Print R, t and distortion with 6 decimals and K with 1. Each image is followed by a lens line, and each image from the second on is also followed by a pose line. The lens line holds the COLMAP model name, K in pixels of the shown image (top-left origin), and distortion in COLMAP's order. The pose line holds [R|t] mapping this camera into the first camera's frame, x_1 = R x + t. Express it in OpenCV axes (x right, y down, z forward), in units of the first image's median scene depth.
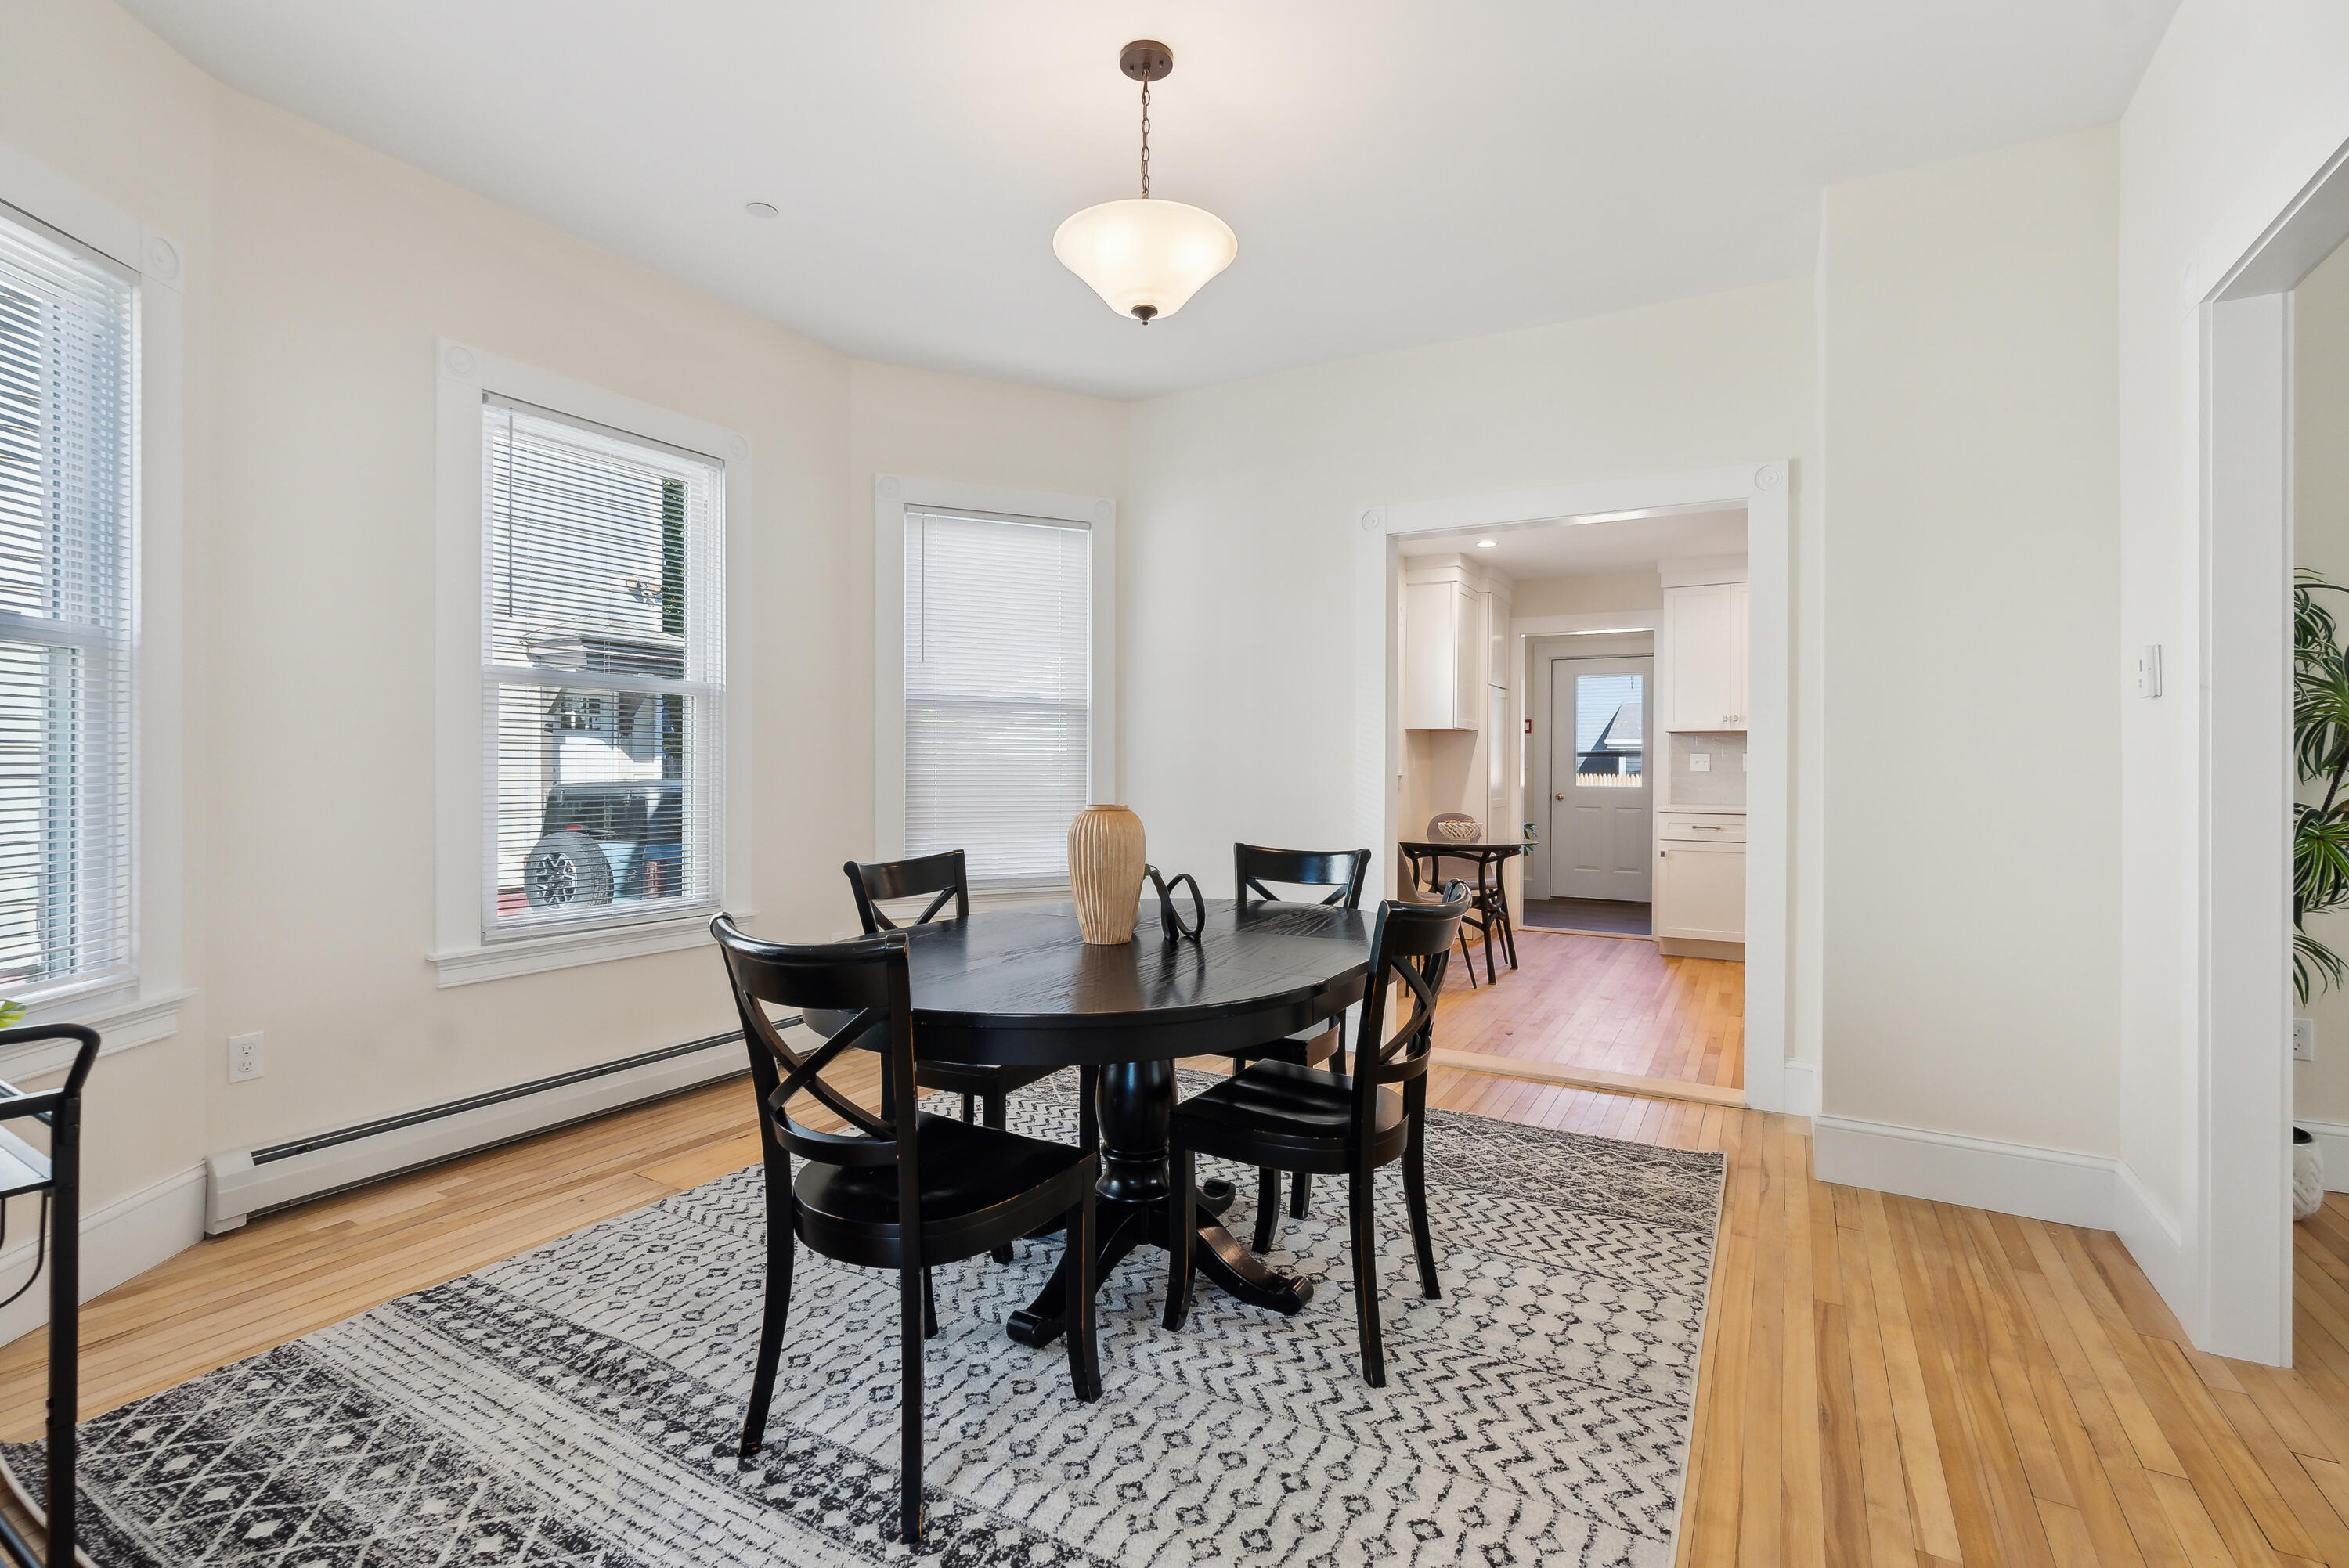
lens RADIAL K [[1077.4, 0, 1171.2], [0, 1077.4, 762.1], [0, 0, 1]] dist [-0.023095, 0.013827]
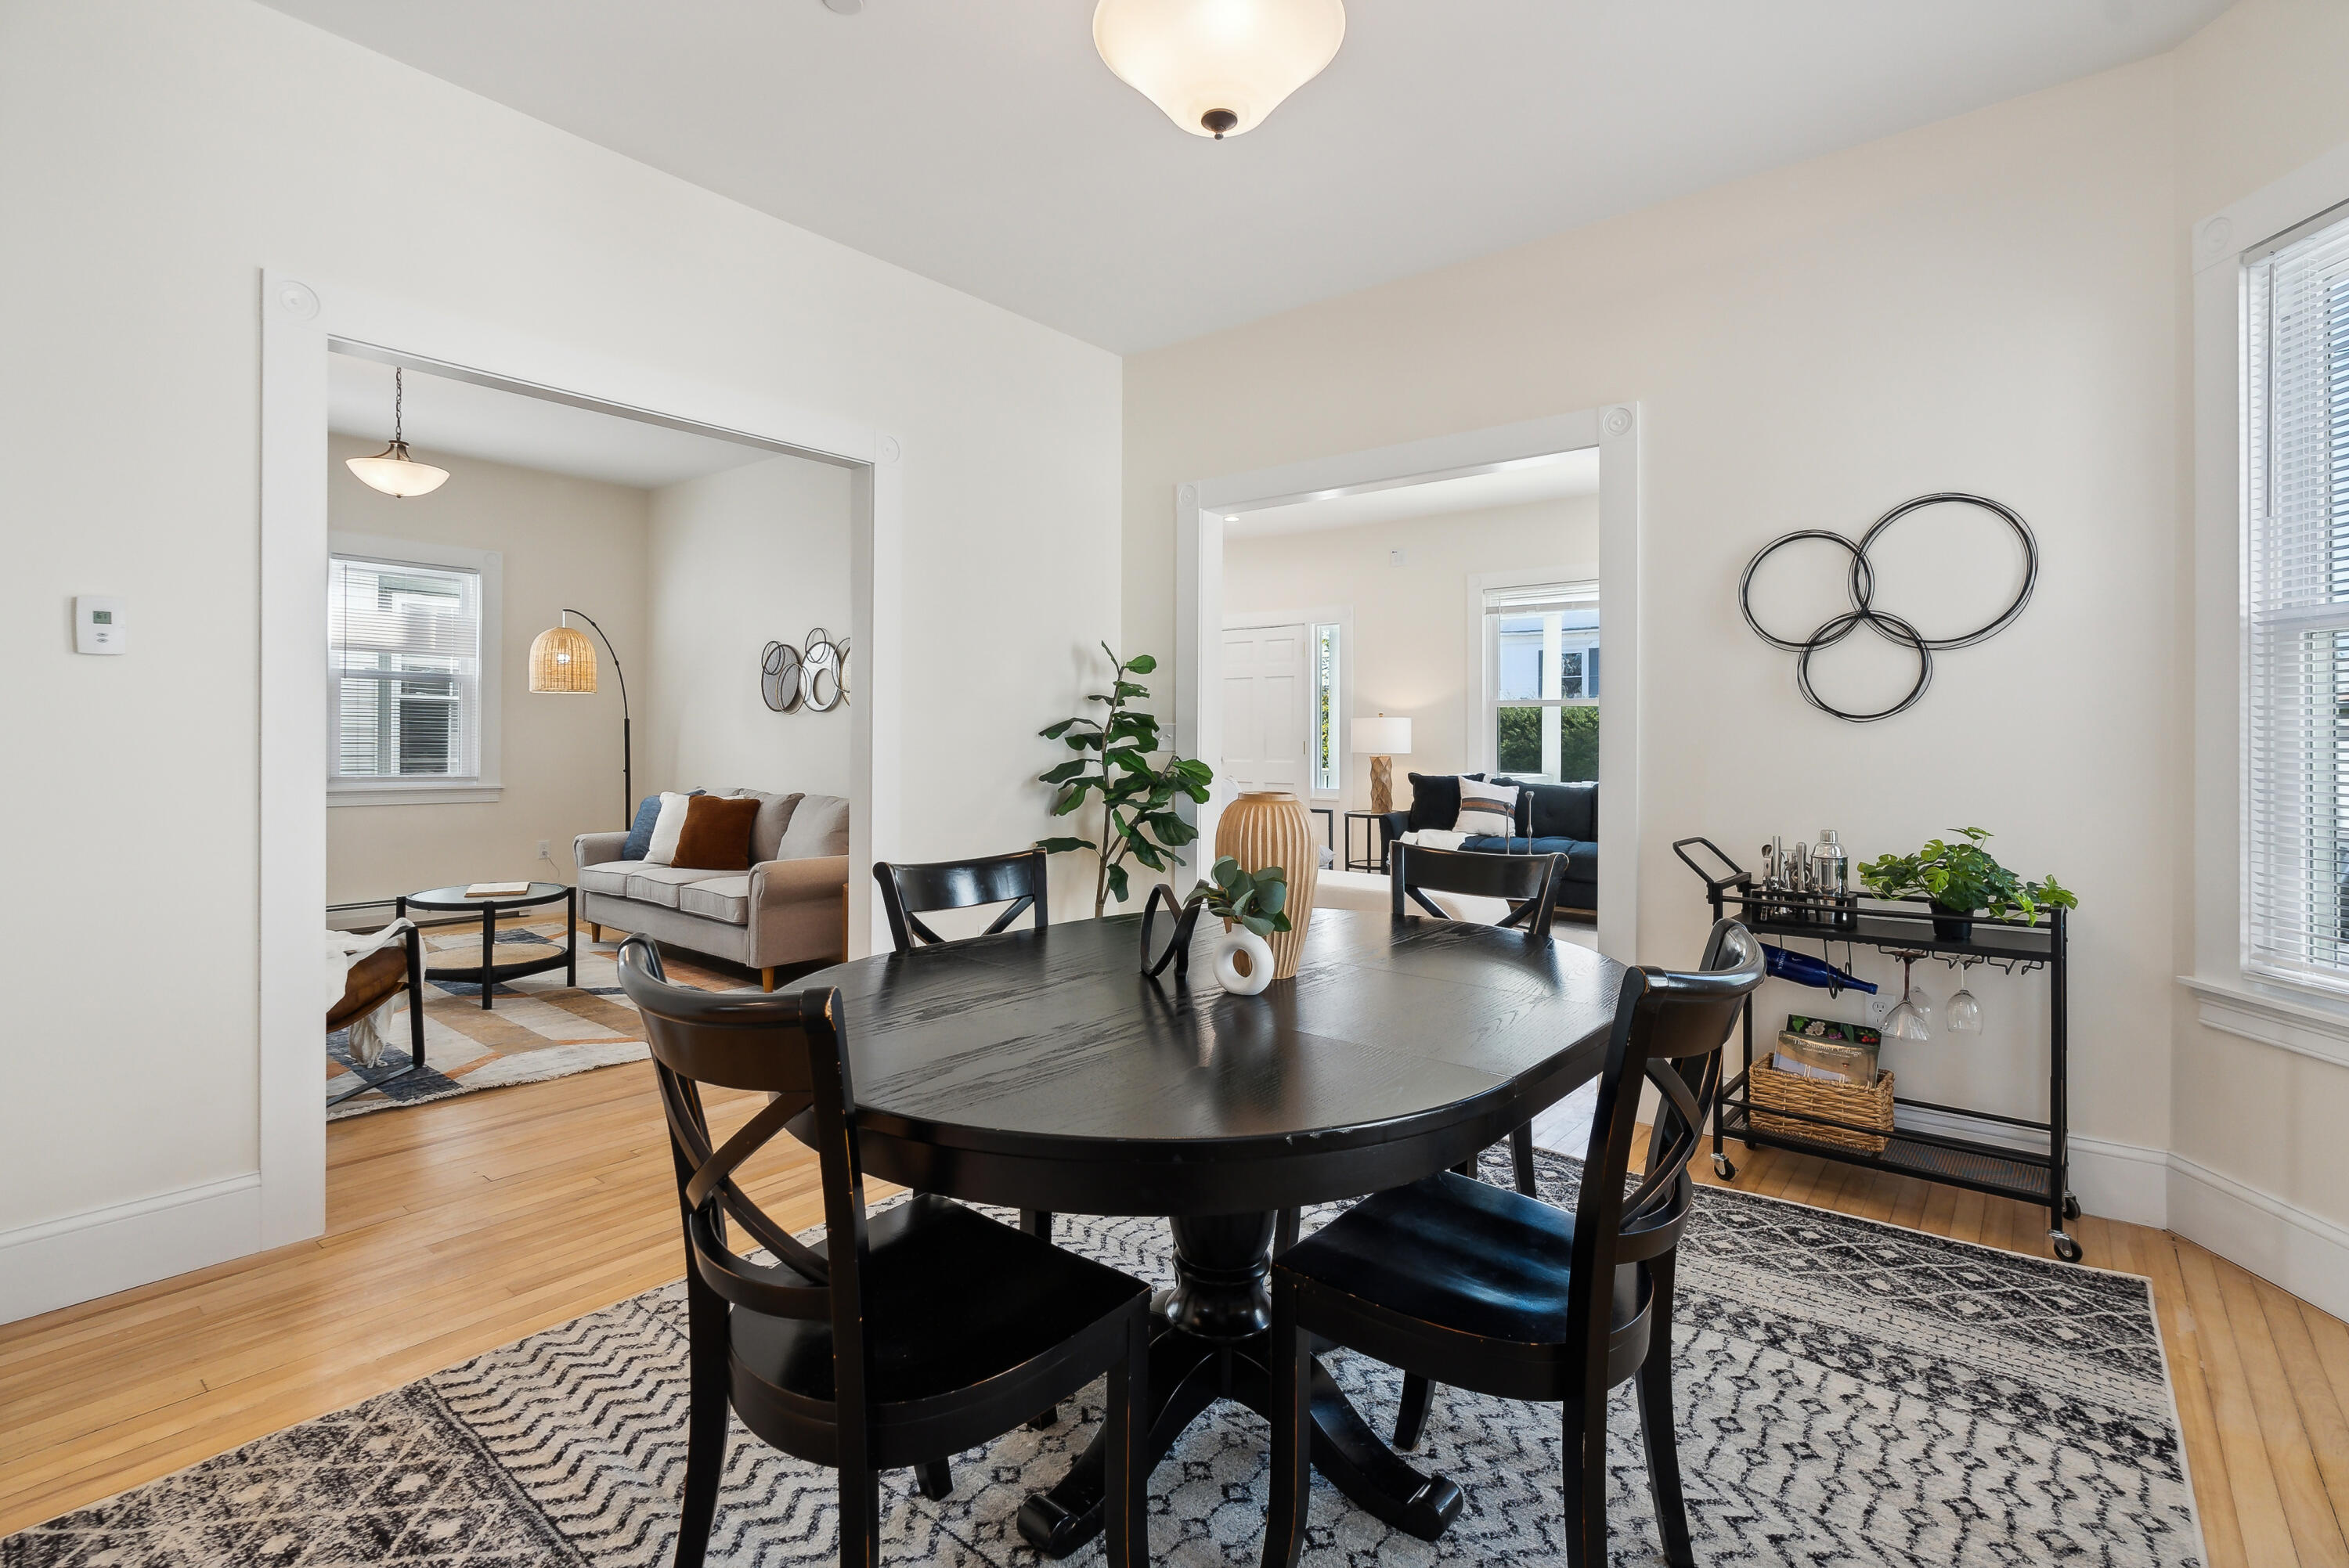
lens RADIAL K [[1089.4, 0, 1182.6], [0, 1089.4, 740.3], [0, 0, 1]] dist [-0.001347, -0.000256]
pose [[-0.987884, -0.010195, 0.154862, -0.139258], [-0.010377, 0.999946, -0.000371, 0.005189], [-0.154850, -0.001973, -0.987936, 2.048830]]
